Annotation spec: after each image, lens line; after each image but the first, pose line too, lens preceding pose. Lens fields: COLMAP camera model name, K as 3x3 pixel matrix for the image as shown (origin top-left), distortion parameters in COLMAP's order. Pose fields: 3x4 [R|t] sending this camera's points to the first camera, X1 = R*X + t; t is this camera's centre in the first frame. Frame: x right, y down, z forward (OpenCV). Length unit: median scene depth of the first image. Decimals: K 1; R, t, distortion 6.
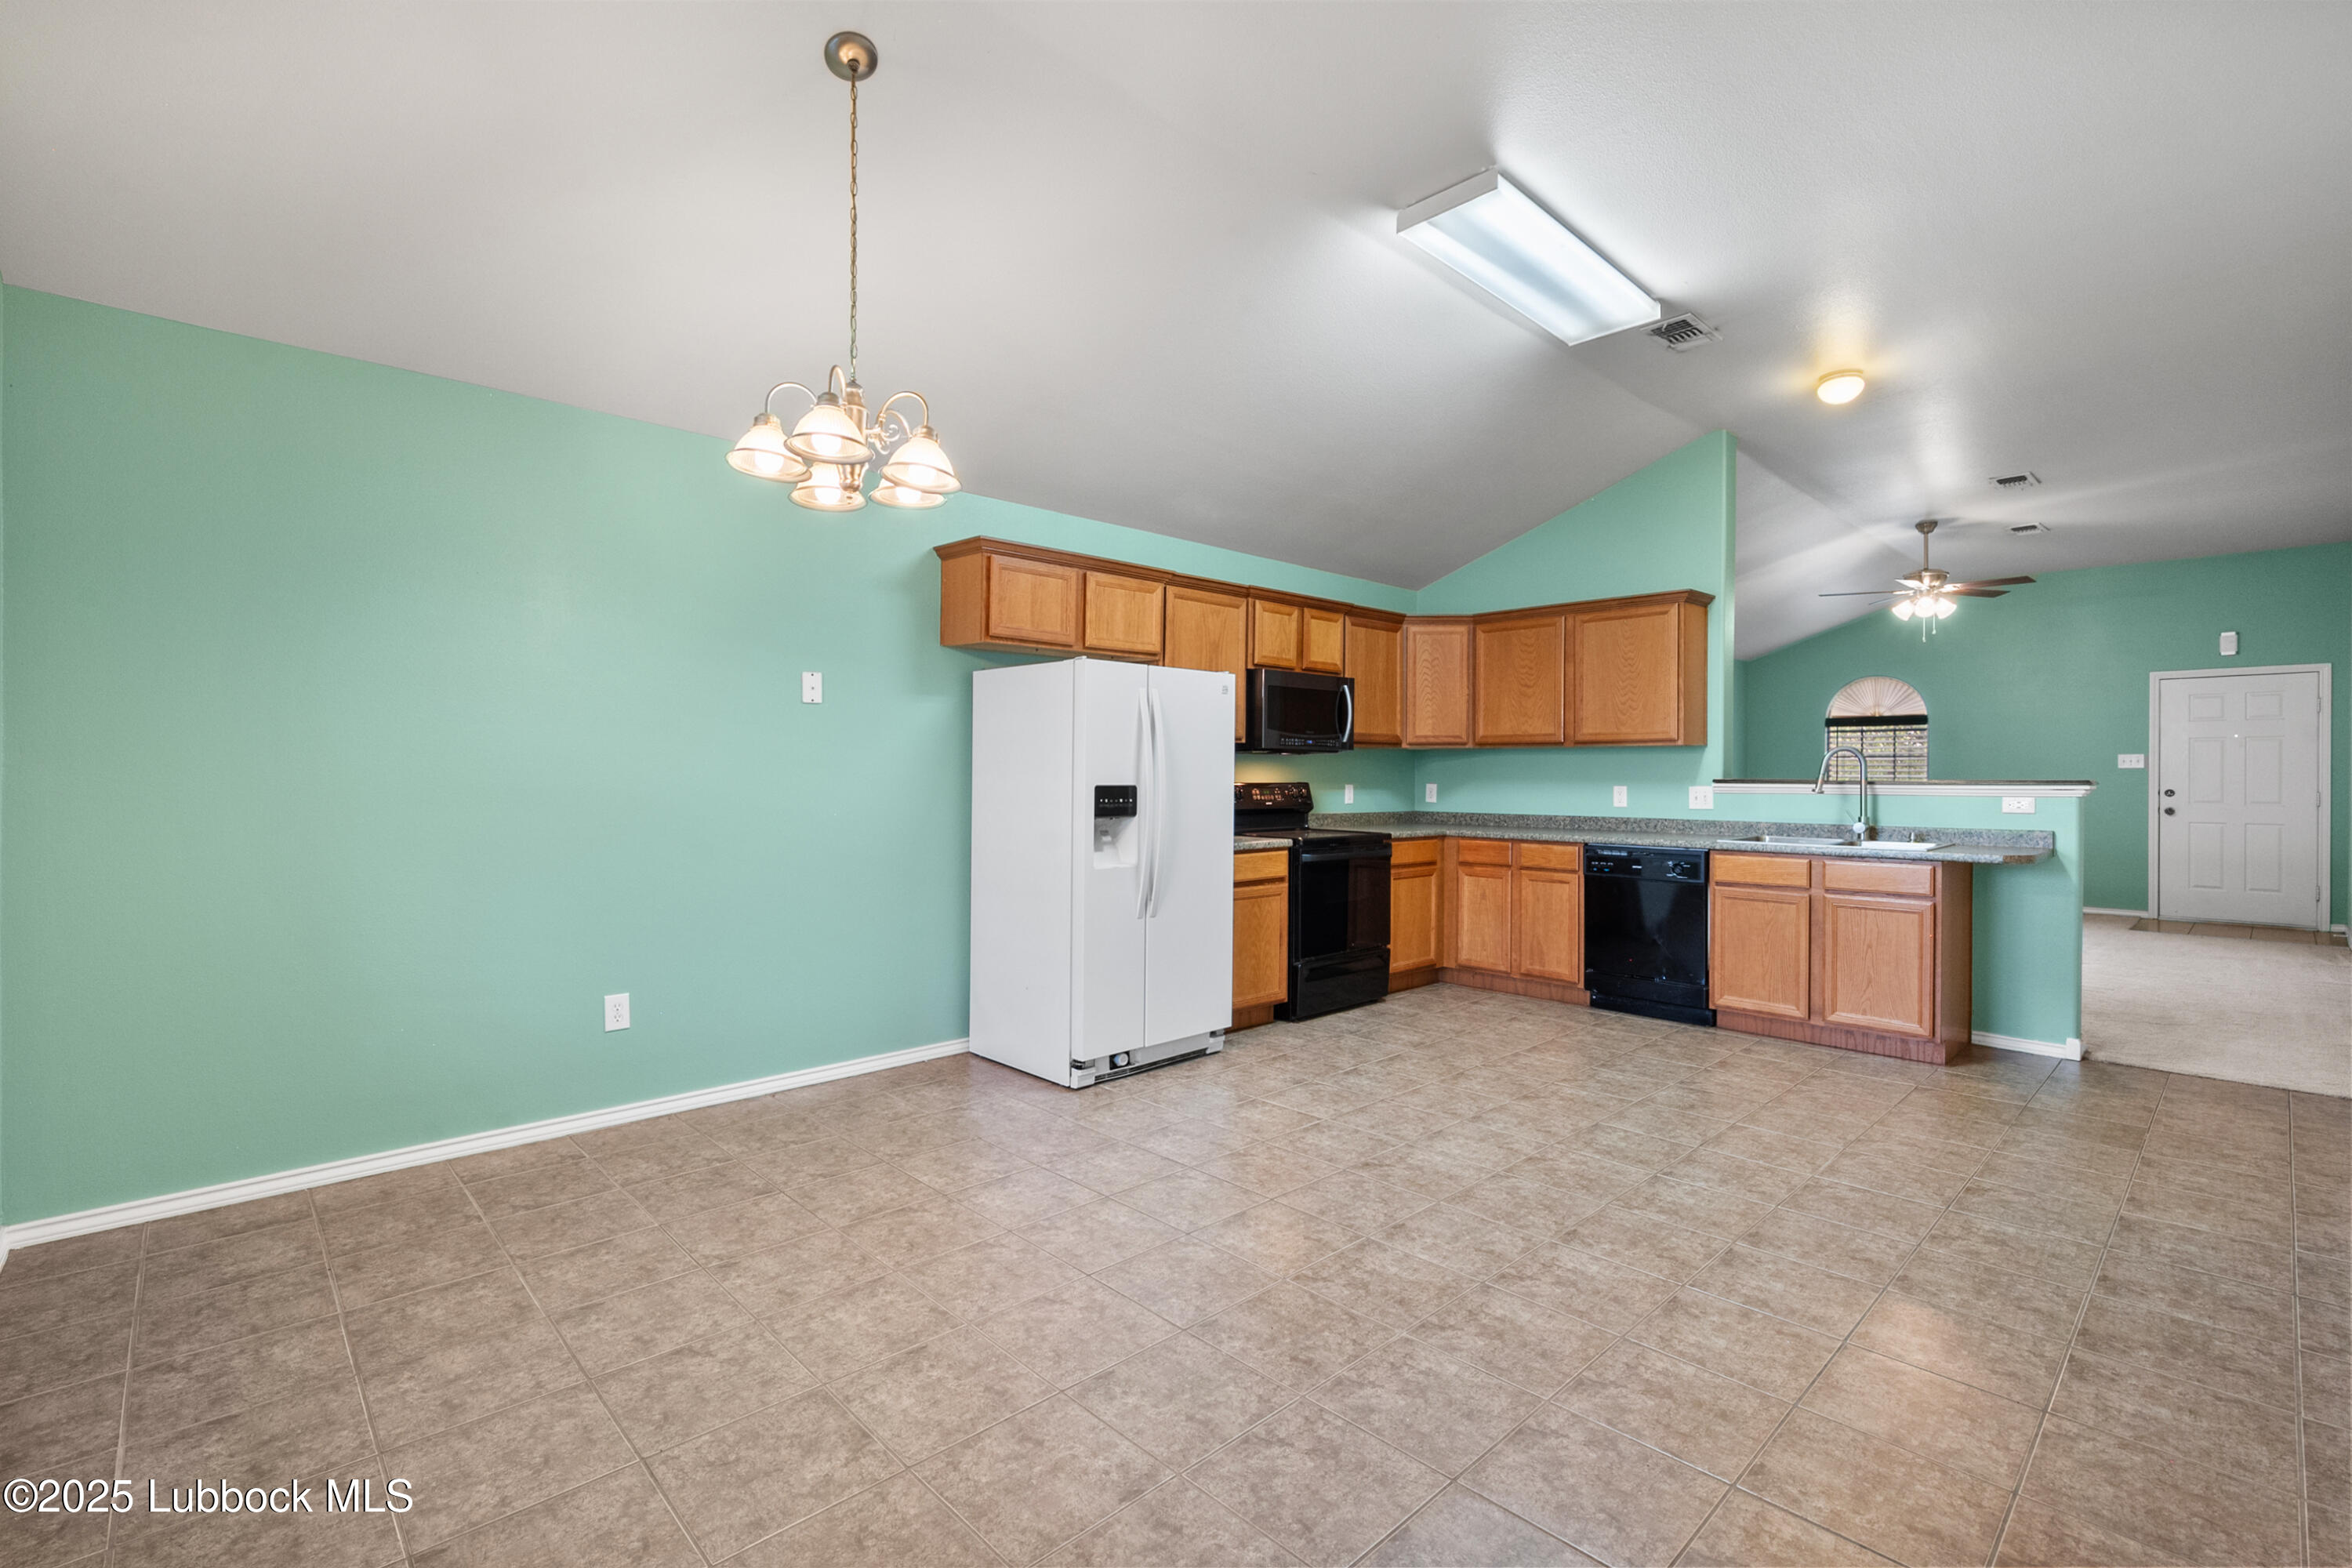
lens RADIAL K [[1048.5, 0, 1173.3], [0, 1048.5, 784.7], [0, 0, 1]] dist [-0.001489, 0.000097]
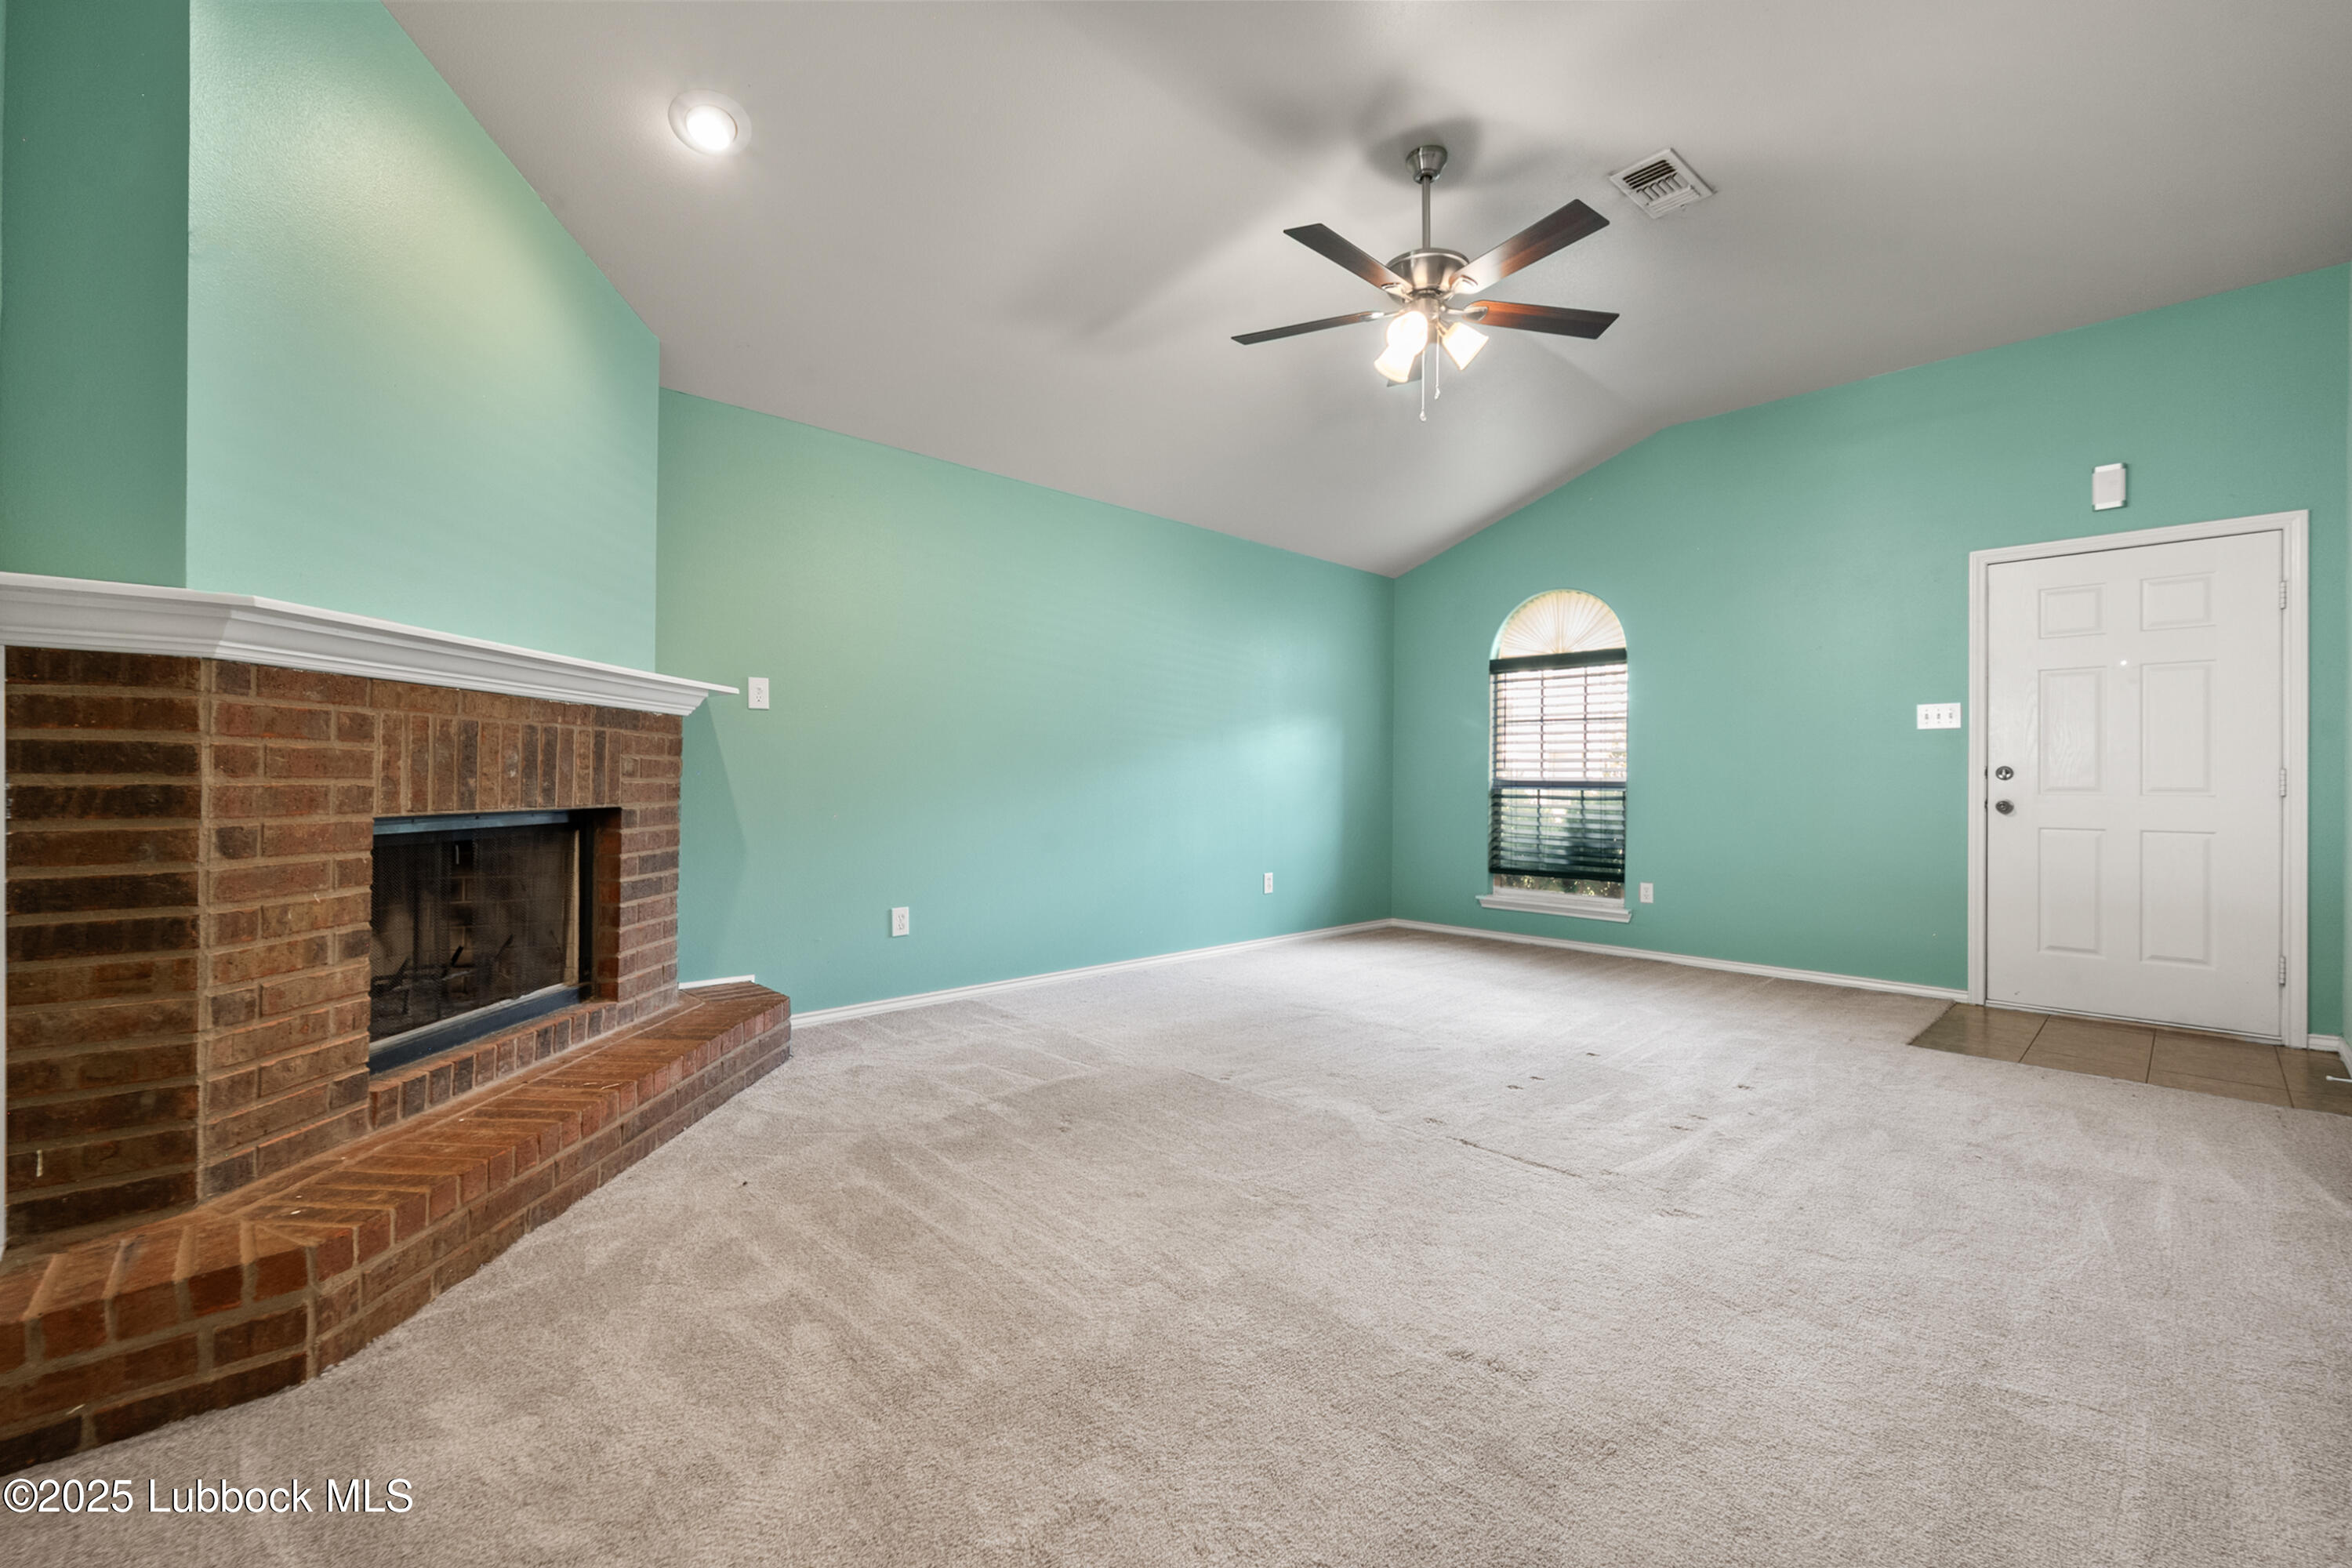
lens RADIAL K [[986.6, 0, 1182.8], [0, 986.6, 781.9], [0, 0, 1]] dist [-0.003106, 0.000054]
pose [[0.999483, -0.005586, 0.031662, 0.910621], [0.005491, 0.999980, 0.003094, 0.015175], [-0.031679, -0.002918, 0.999494, 0.900274]]
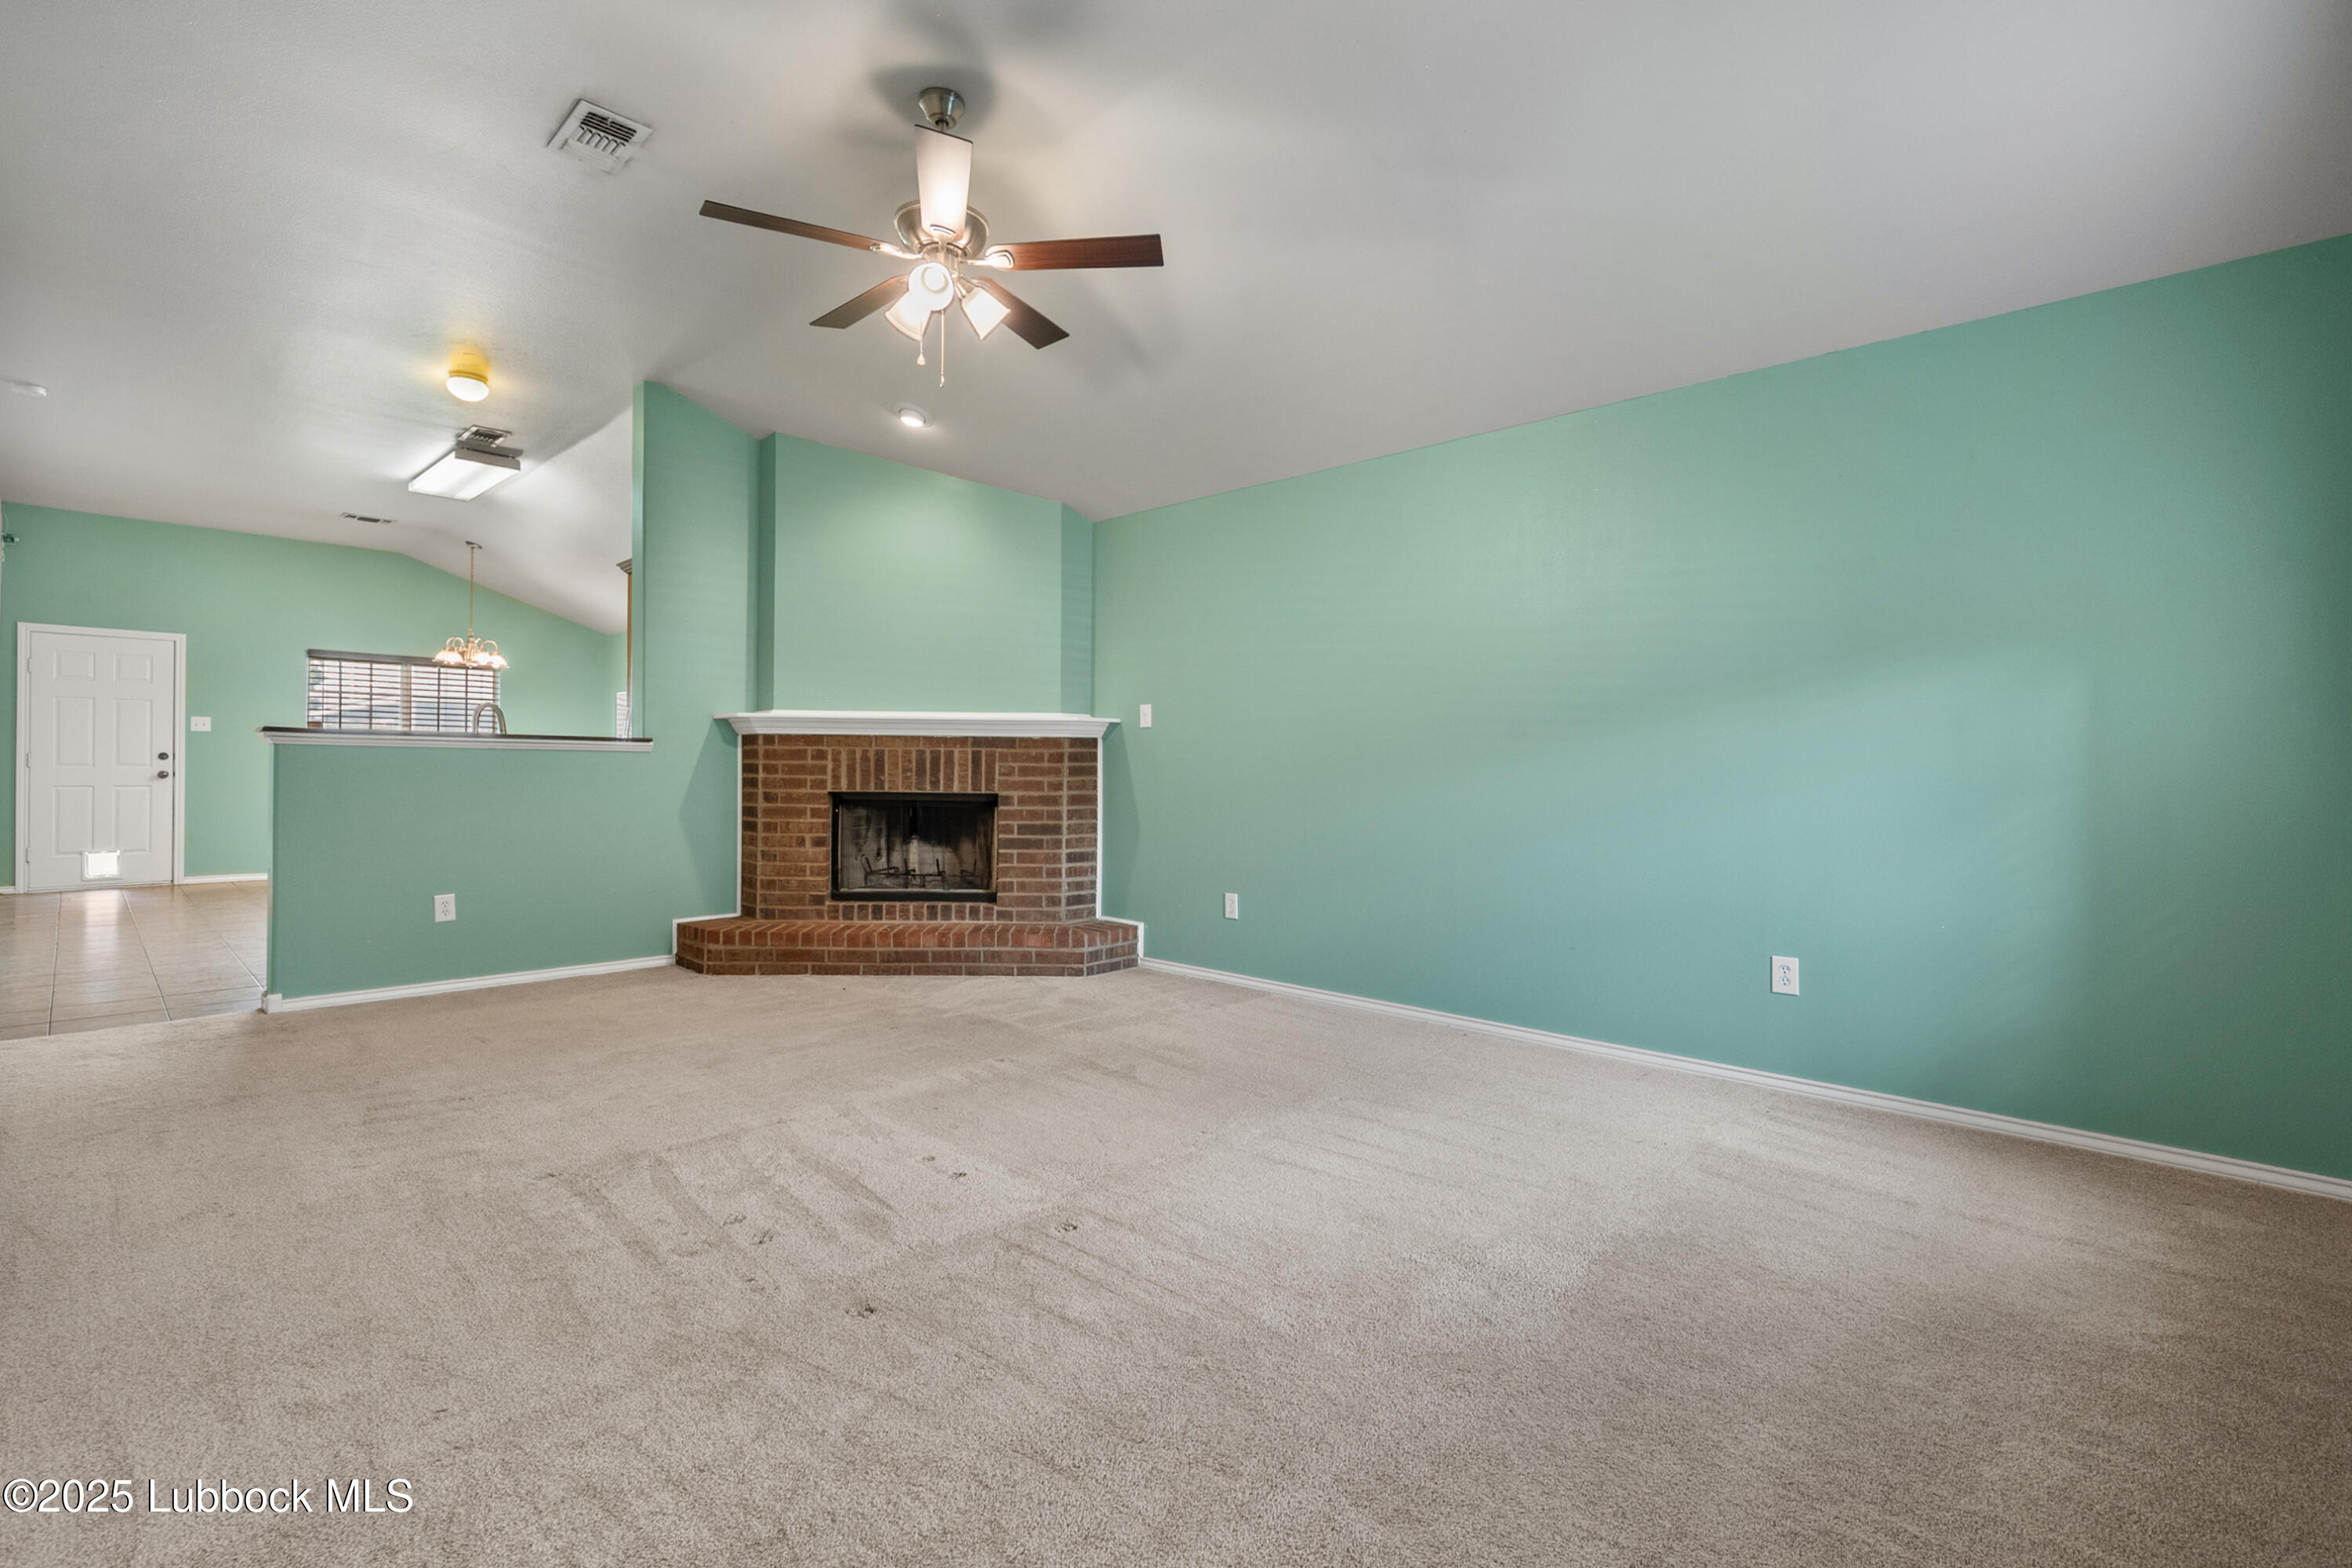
lens RADIAL K [[1048.5, 0, 1175.3], [0, 1048.5, 764.2], [0, 0, 1]] dist [-0.001489, 0.000097]
pose [[0.071046, -0.022895, -0.997210, 1.670477], [-0.011373, 0.999653, -0.023762, 0.023074], [0.997408, 0.013030, 0.070761, 1.590845]]
